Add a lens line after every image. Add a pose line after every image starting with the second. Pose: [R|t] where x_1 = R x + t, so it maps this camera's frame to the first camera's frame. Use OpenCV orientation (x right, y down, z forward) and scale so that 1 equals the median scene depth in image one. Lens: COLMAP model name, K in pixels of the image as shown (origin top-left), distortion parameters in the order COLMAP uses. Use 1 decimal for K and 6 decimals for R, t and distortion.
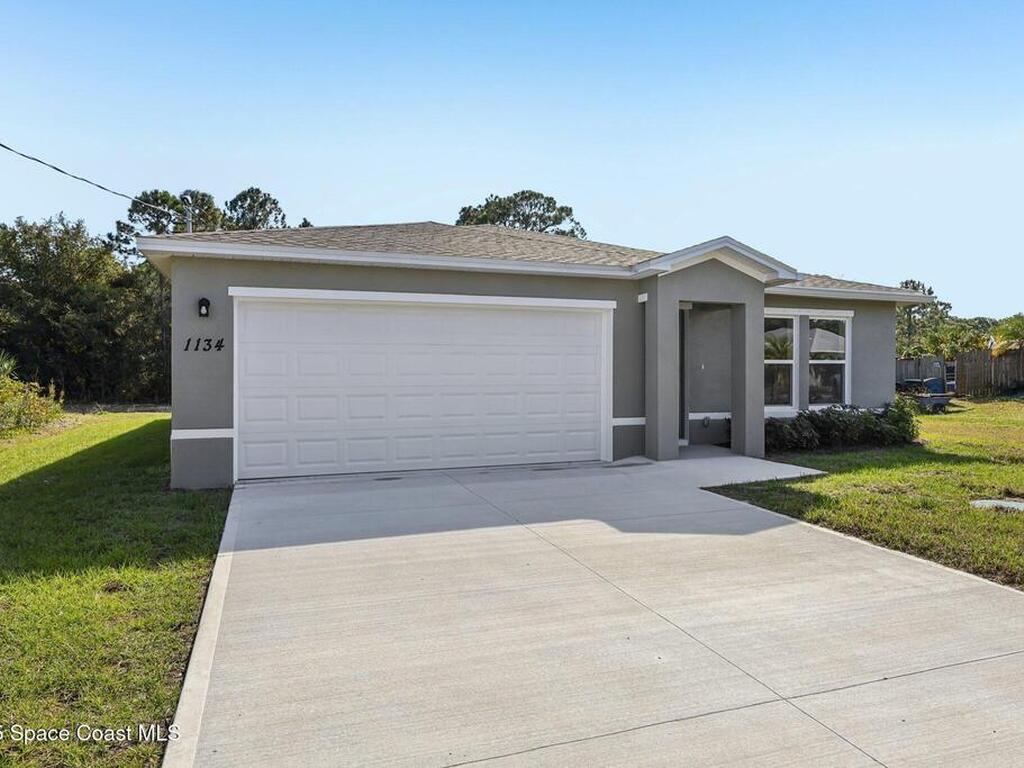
lens RADIAL K [[667.8, 0, 511.4], [0, 667.8, 386.8], [0, 0, 1]] dist [-0.001467, 0.002249]
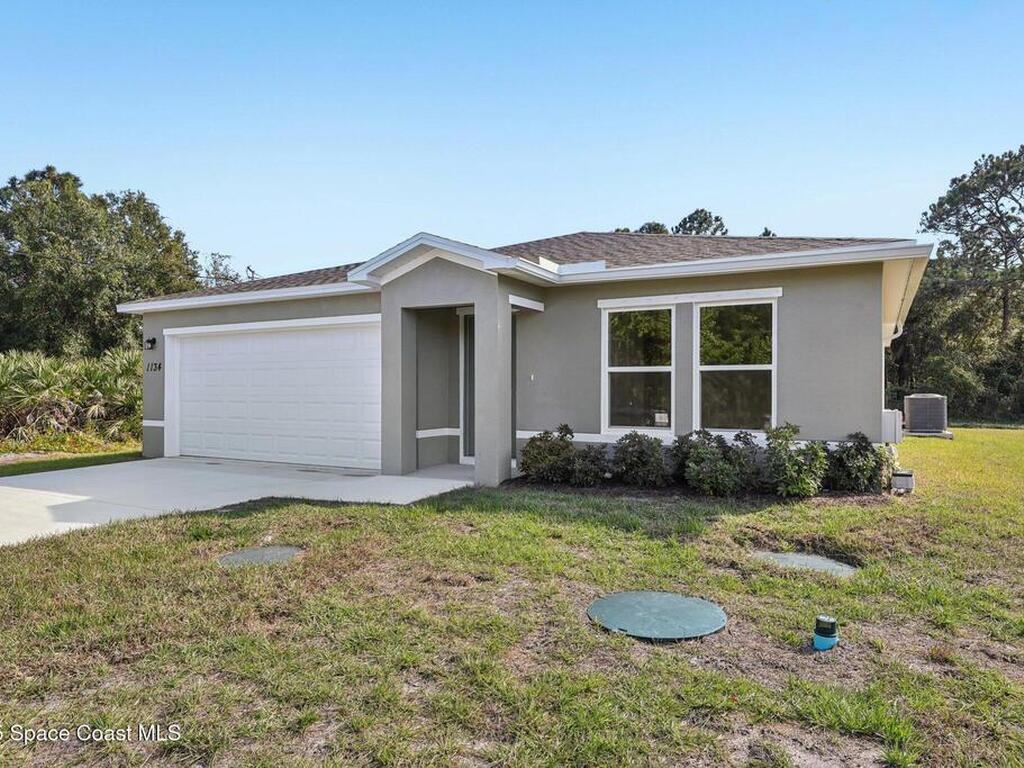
lens RADIAL K [[667.8, 0, 510.8], [0, 667.8, 385.6], [0, 0, 1]] dist [-0.001467, 0.002249]
pose [[0.658203, -0.000973, -0.752839, 0.908847], [-0.015640, 0.999766, -0.014967, -0.005801], [0.752678, 0.021625, 0.658034, 0.419169]]
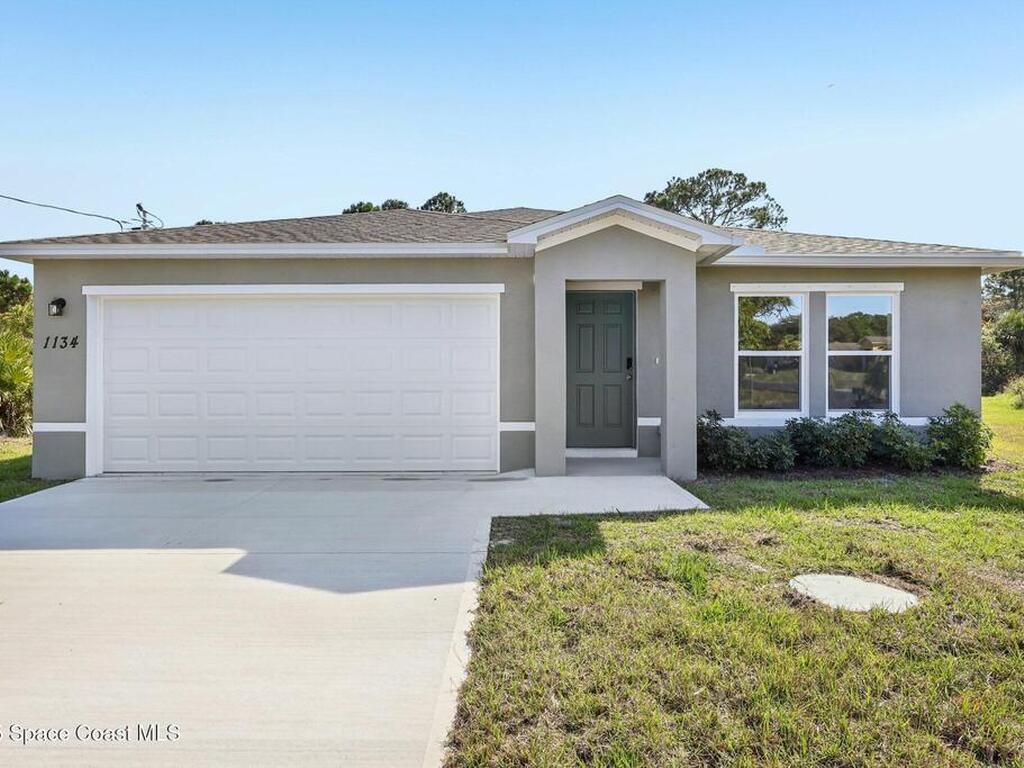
lens RADIAL K [[667.8, 0, 515.7], [0, 667.8, 373.1], [0, 0, 1]] dist [-0.001467, 0.002249]
pose [[0.939693, 0.002724, -0.342009, 0.400023], [-0.005717, 0.999954, -0.007743, -0.007488], [0.341972, 0.009231, 0.939665, 0.183637]]
